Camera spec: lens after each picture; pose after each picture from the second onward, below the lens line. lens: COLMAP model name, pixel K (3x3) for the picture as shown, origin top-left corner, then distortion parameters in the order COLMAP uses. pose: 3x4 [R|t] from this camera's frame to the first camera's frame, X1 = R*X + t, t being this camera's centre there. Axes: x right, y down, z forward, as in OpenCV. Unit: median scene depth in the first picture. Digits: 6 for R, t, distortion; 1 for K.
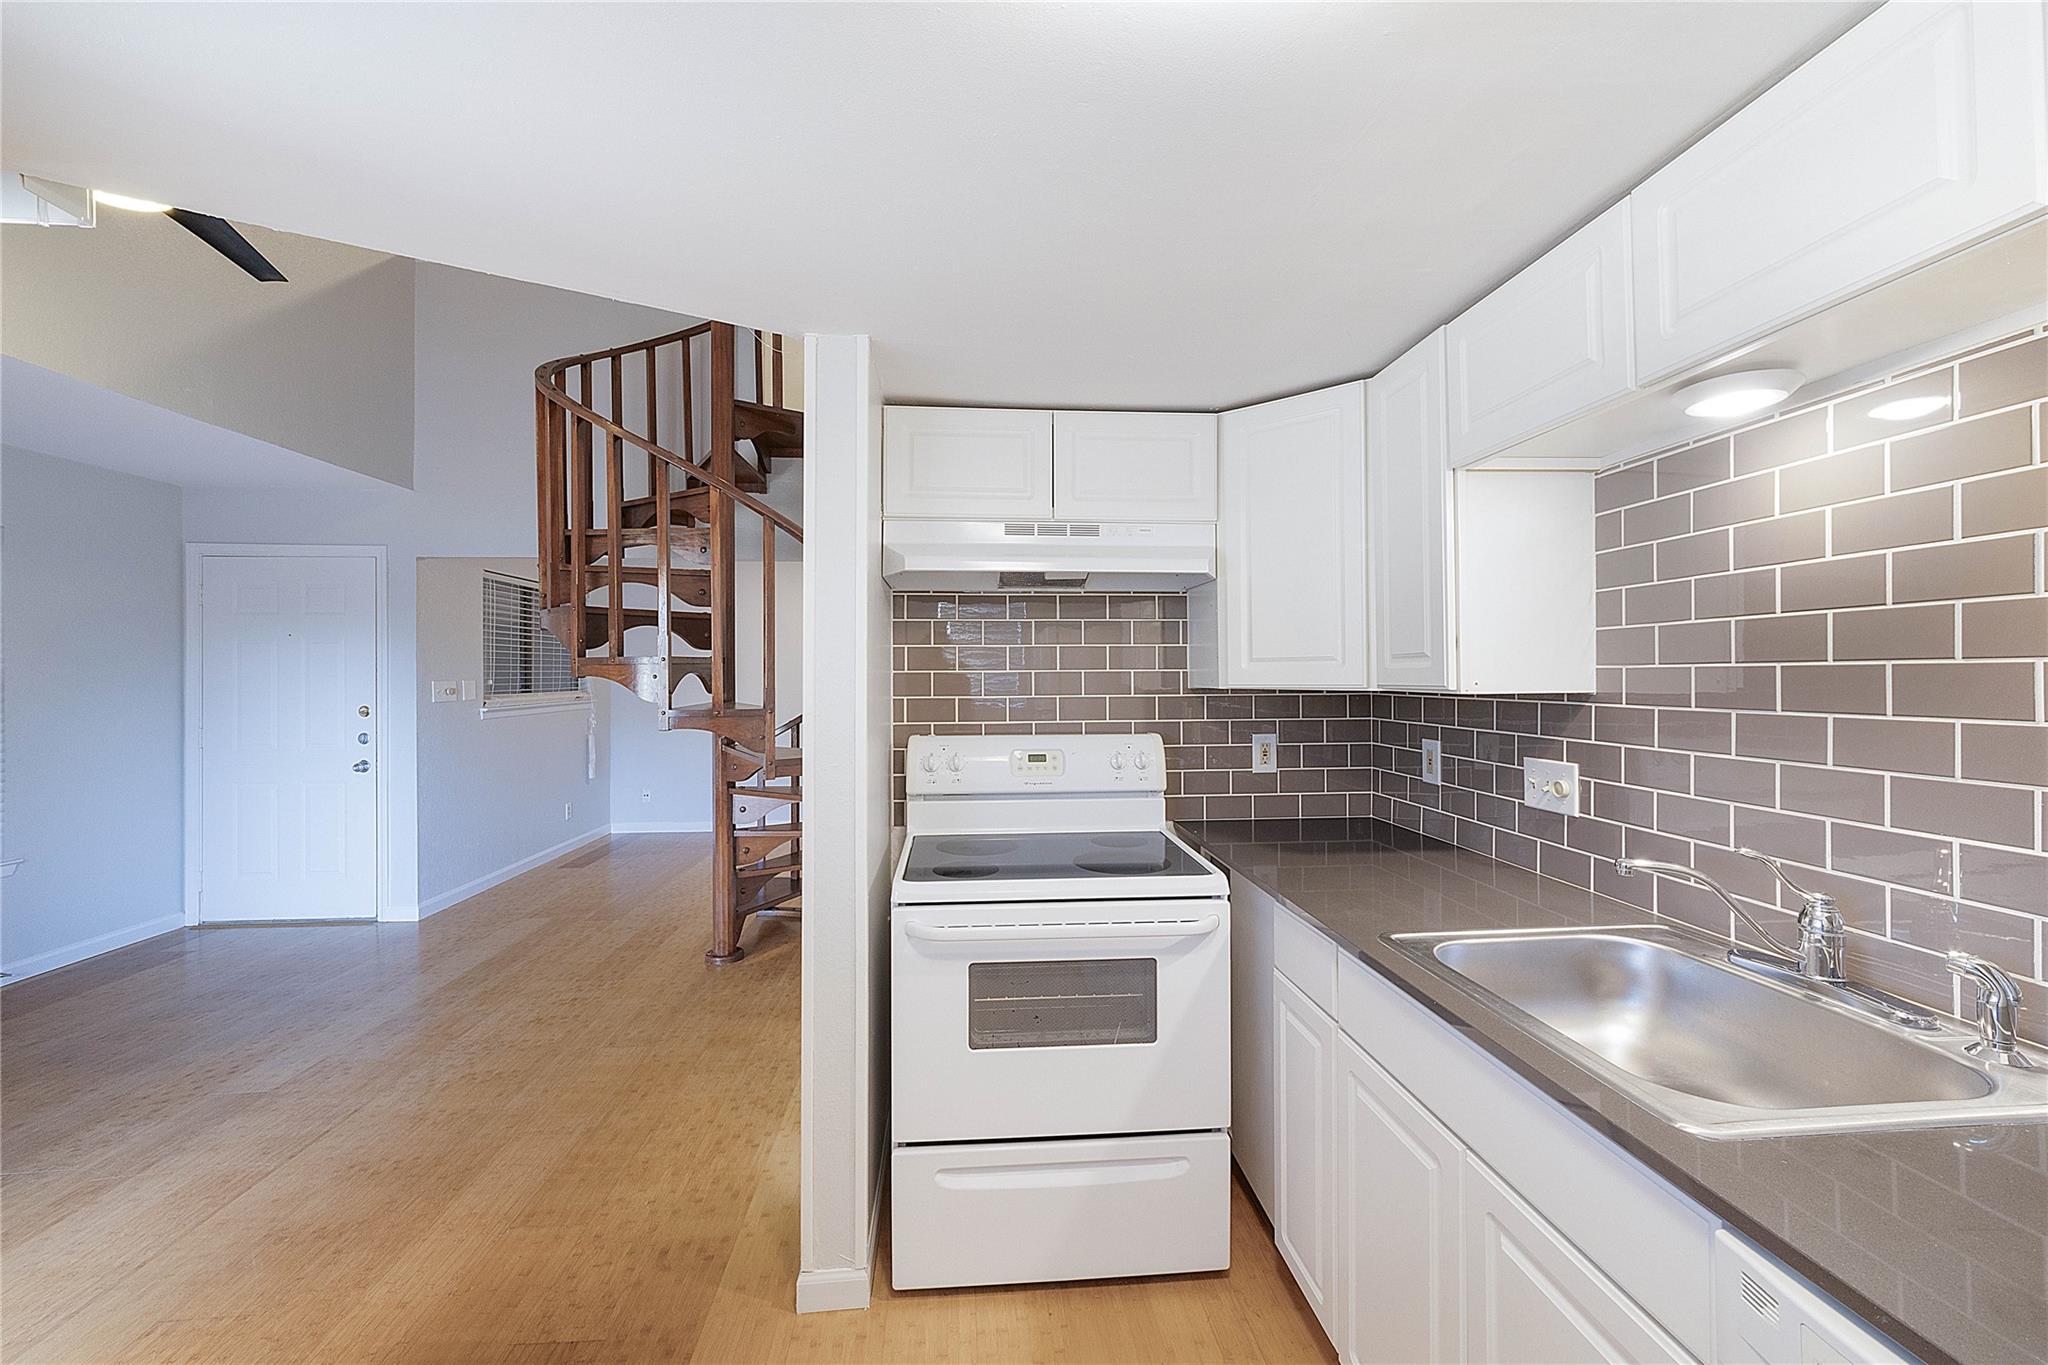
lens RADIAL K [[811.5, 0, 1004.3], [0, 811.5, 674.8], [0, 0, 1]] dist [0.007520, 0.000933]
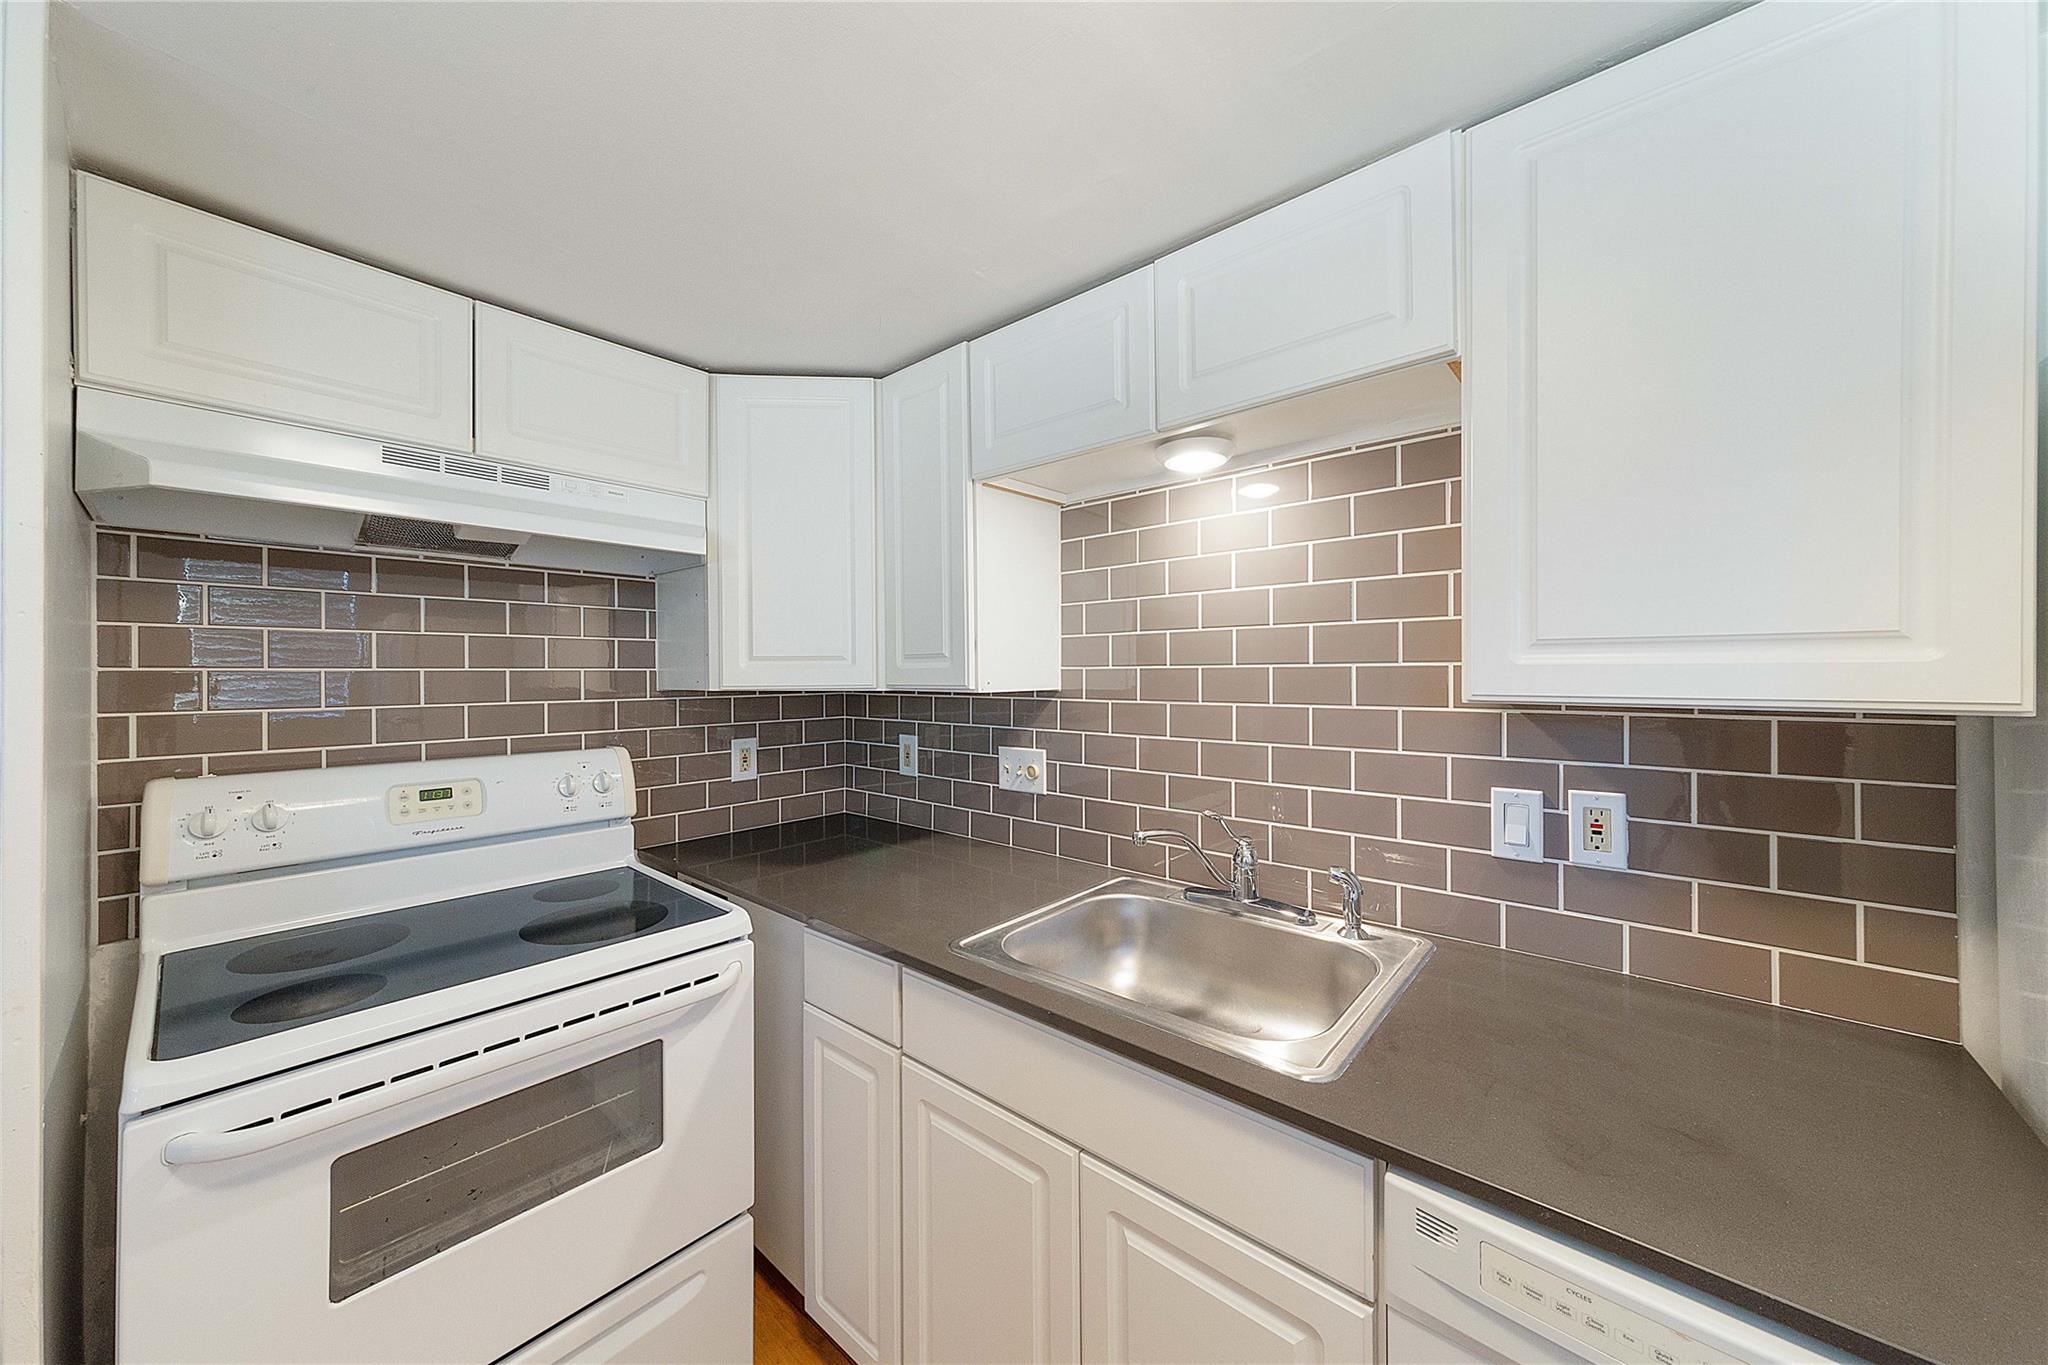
lens RADIAL K [[725.1, 0, 1017.2], [0, 725.1, 672.9], [0, 0, 1]] dist [-0.000867, 0.002391]
pose [[0.699274, 0.002029, 0.714851, -0.070697], [-0.000145, 0.999996, -0.002697, 0.000226], [-0.714854, 0.001782, 0.699272, 0.260446]]
